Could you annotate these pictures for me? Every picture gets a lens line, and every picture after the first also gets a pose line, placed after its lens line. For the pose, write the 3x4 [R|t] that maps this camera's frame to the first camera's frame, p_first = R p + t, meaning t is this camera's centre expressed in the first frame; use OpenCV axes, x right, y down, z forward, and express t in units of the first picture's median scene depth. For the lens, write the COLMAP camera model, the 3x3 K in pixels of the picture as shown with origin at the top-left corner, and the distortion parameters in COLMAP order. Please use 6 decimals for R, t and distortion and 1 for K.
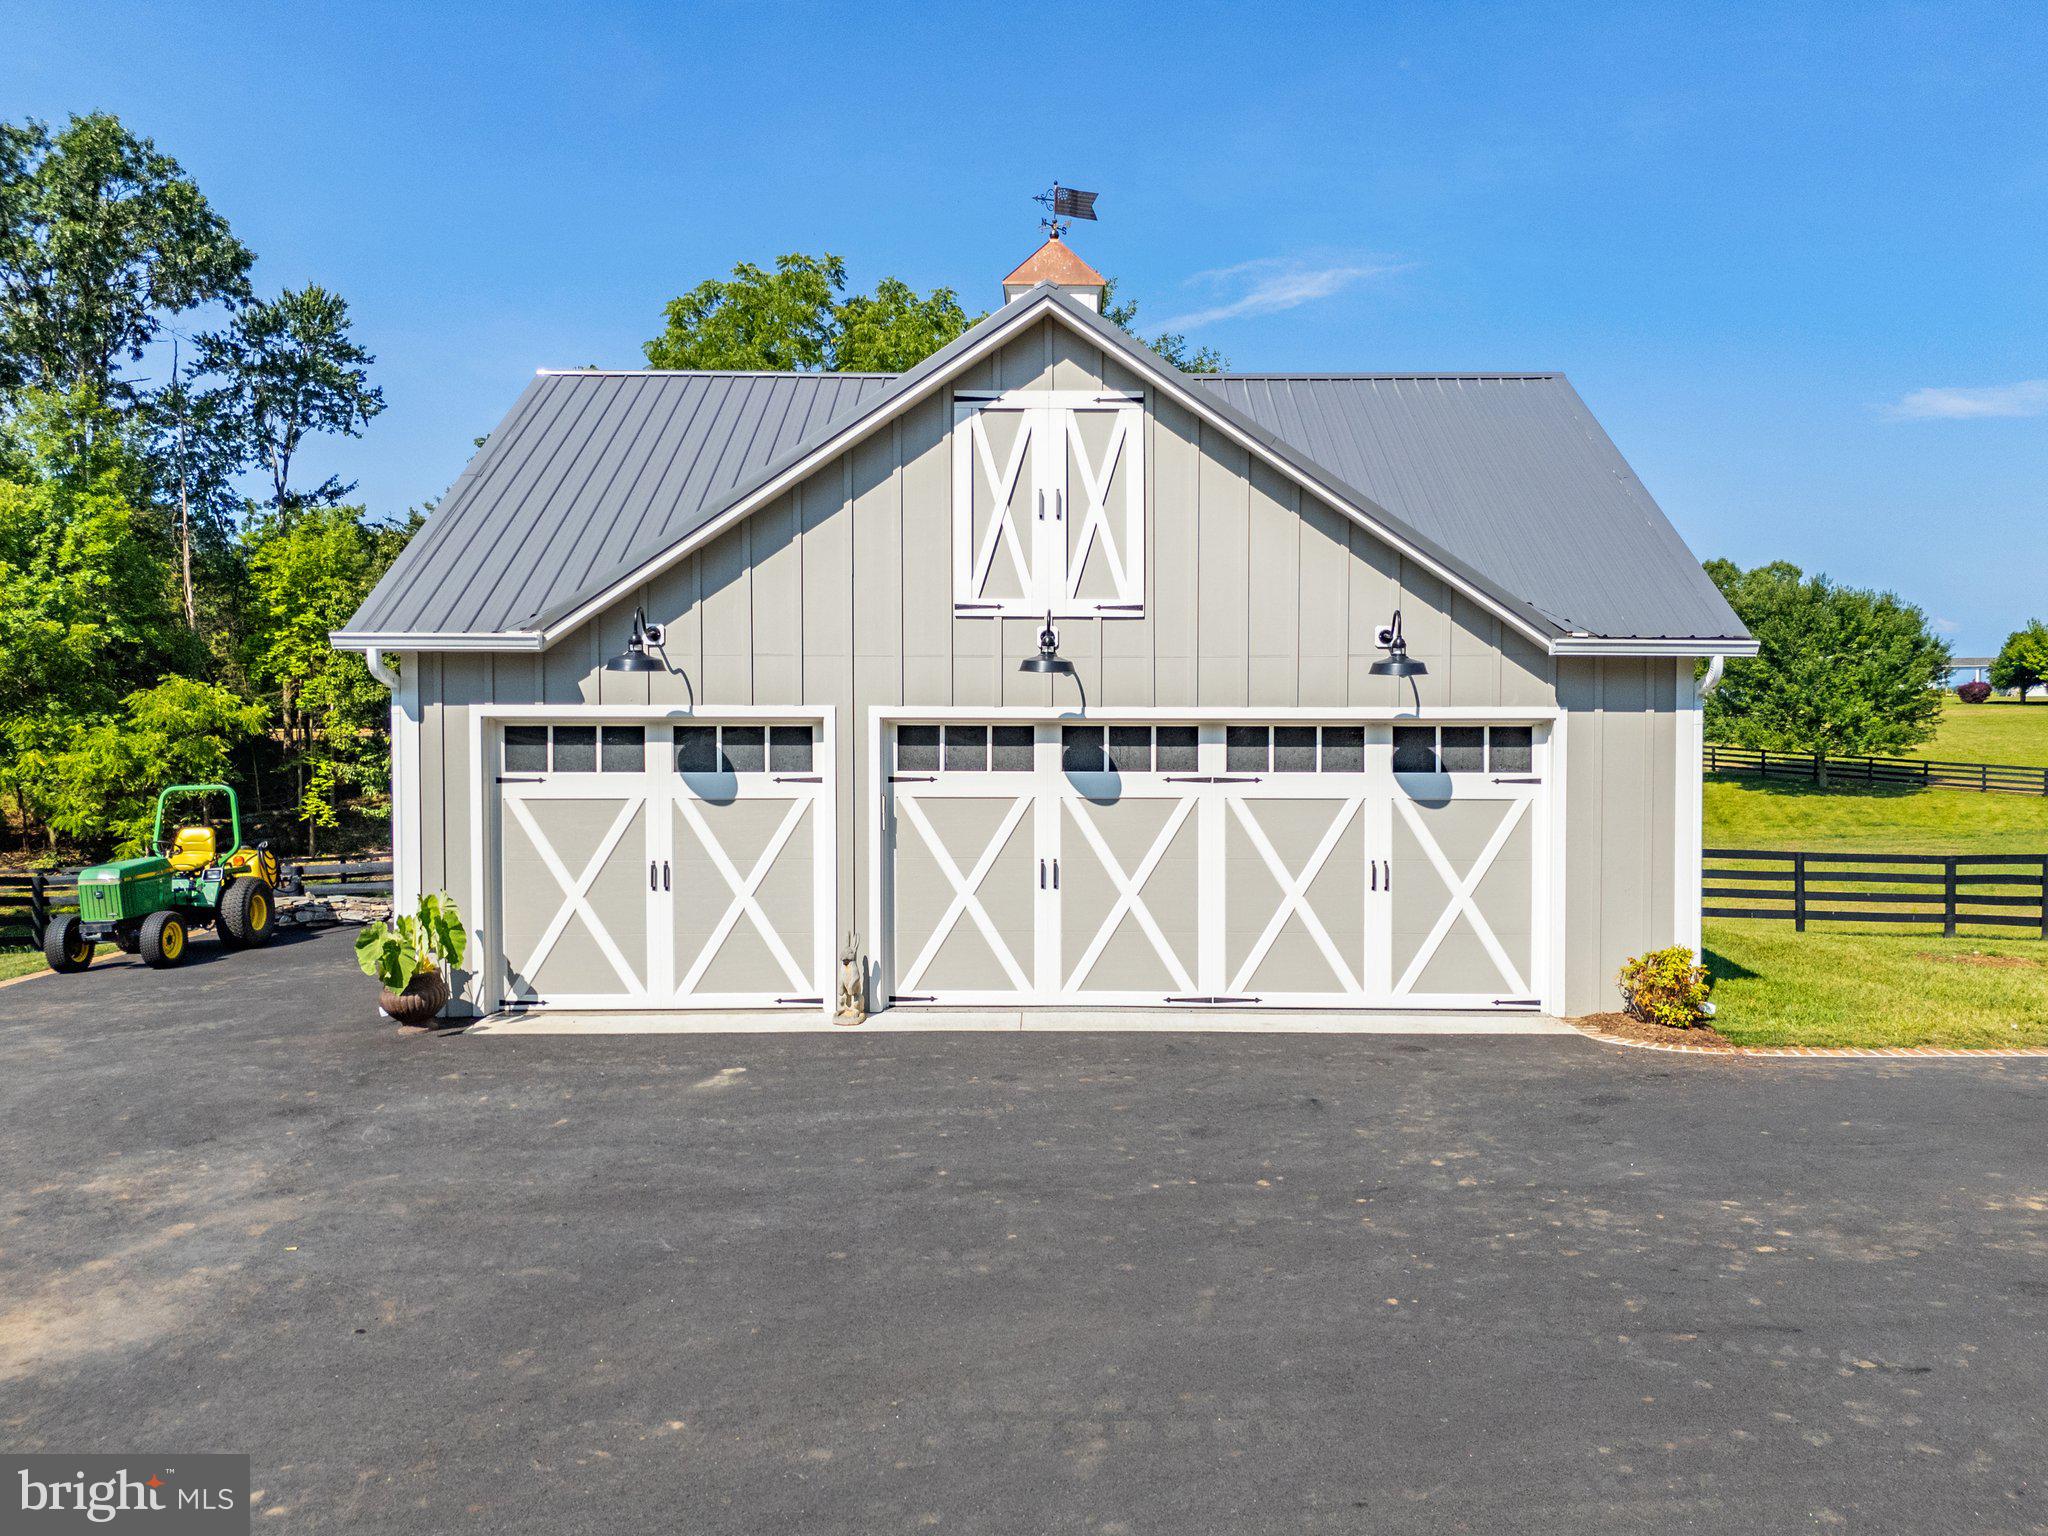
lens RADIAL K [[1544.4, 0, 1007.9], [0, 1544.4, 773.1], [0, 0, 1]] dist [0.097998, -0.091047]
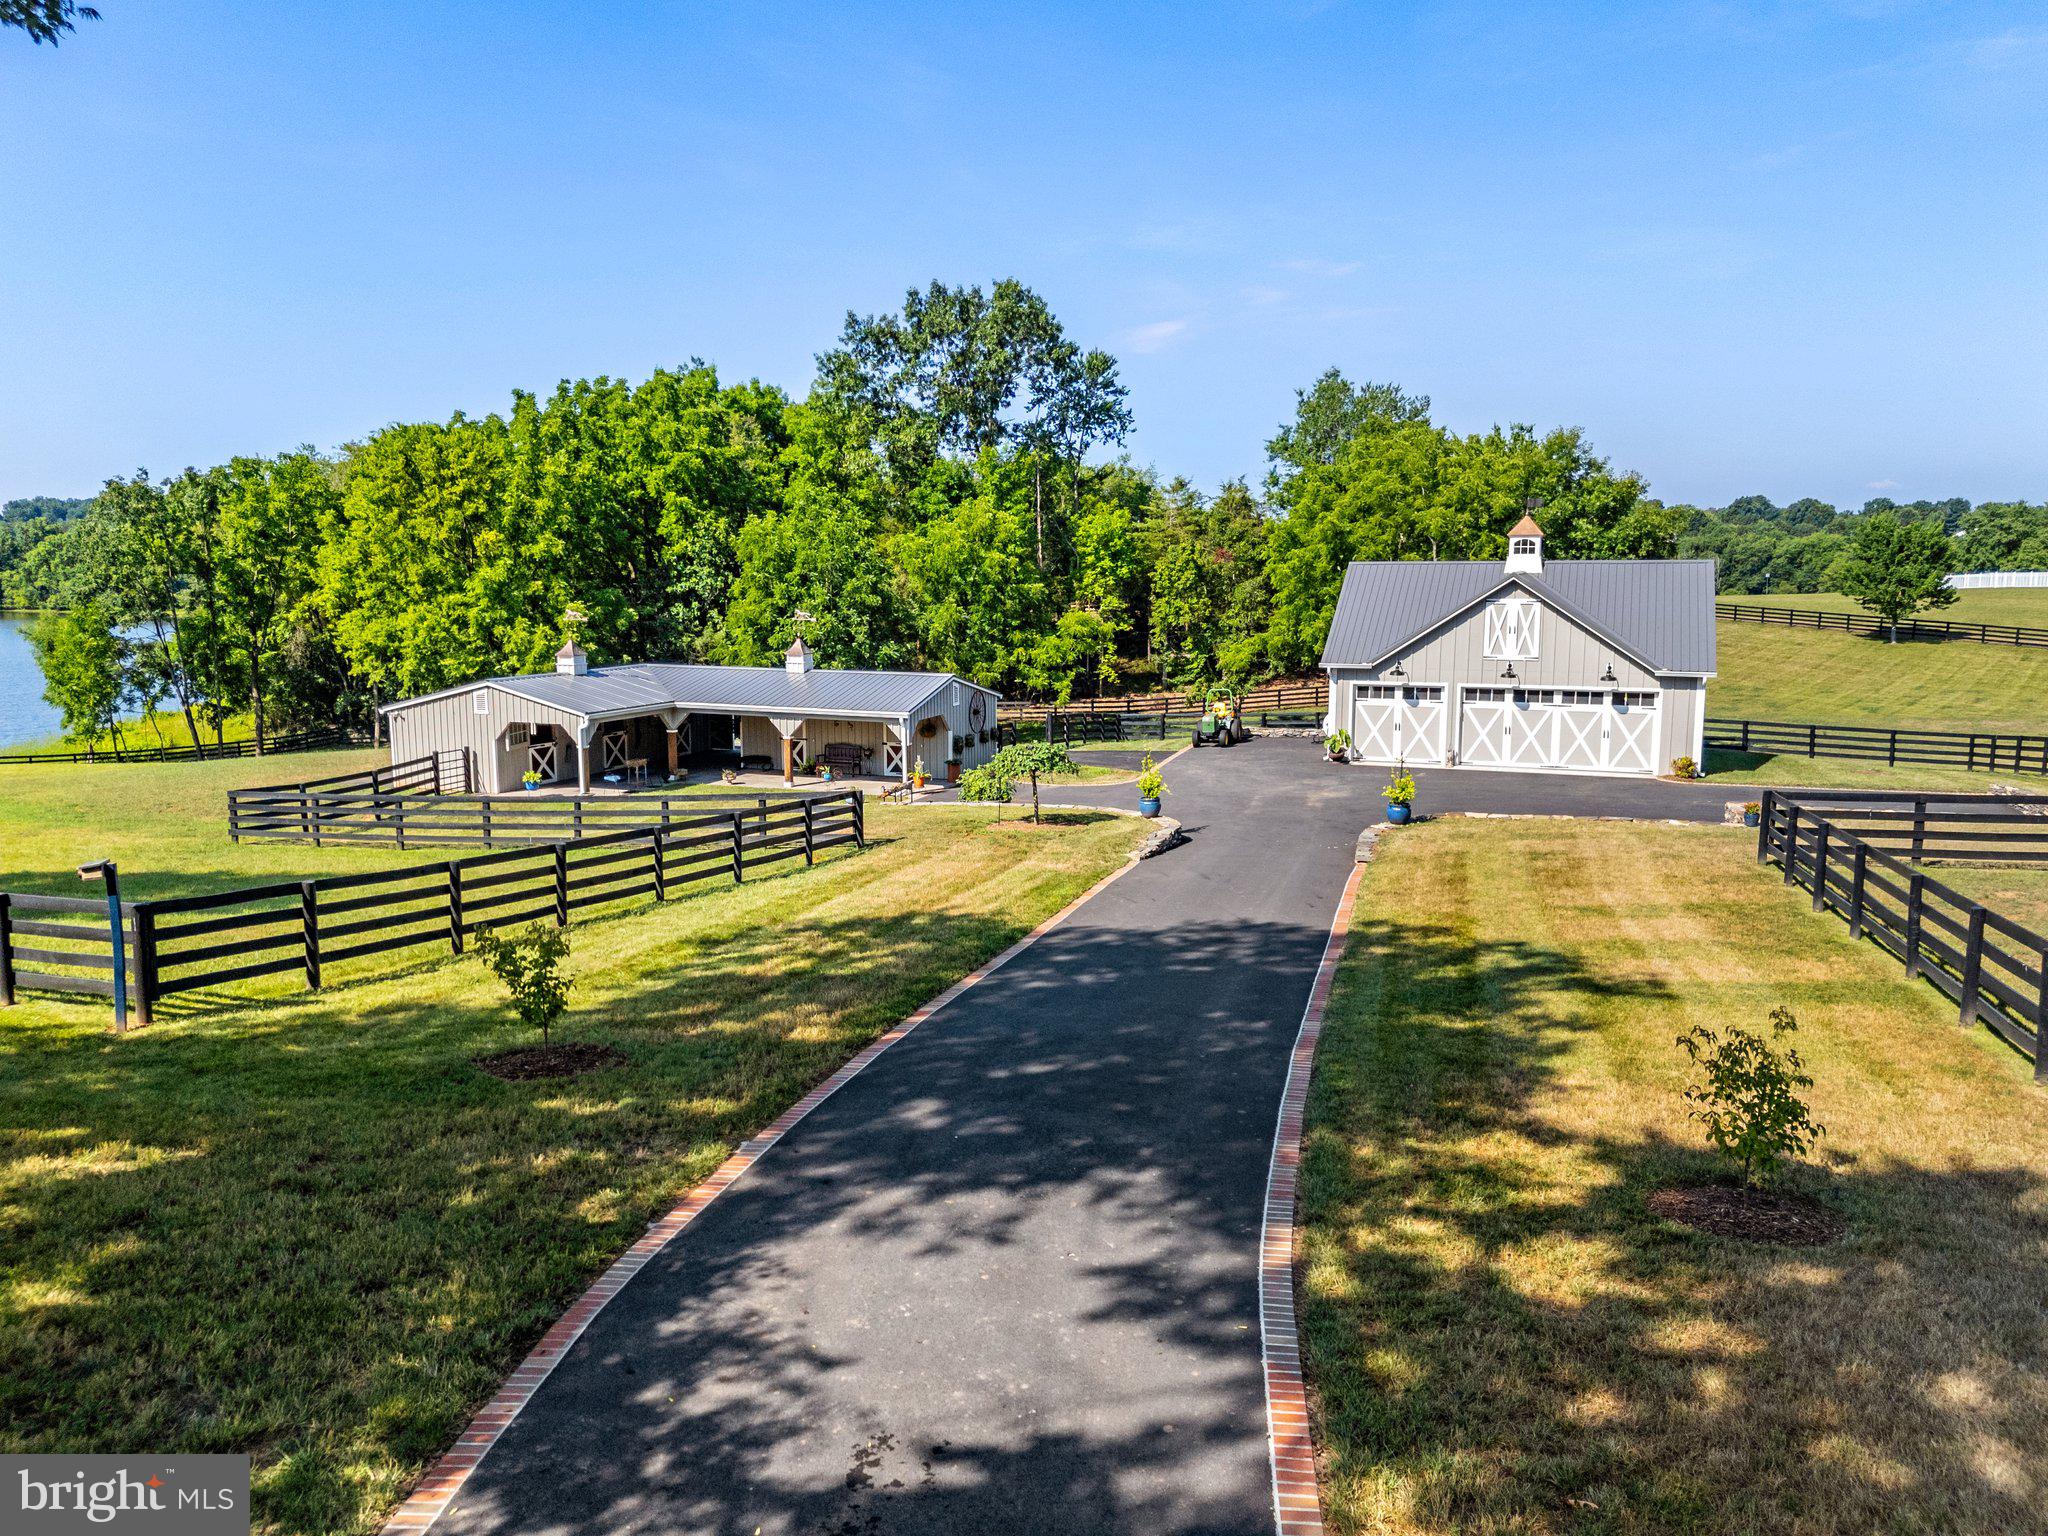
lens RADIAL K [[1544.4, 0, 1007.9], [0, 1544.4, 773.1], [0, 0, 1]] dist [0.097998, -0.091047]
pose [[0.942864, 0.047944, -0.329711, 0.133385], [-0.012651, 0.994031, 0.108366, -0.218614], [0.332939, -0.098004, 0.937842, -2.863063]]
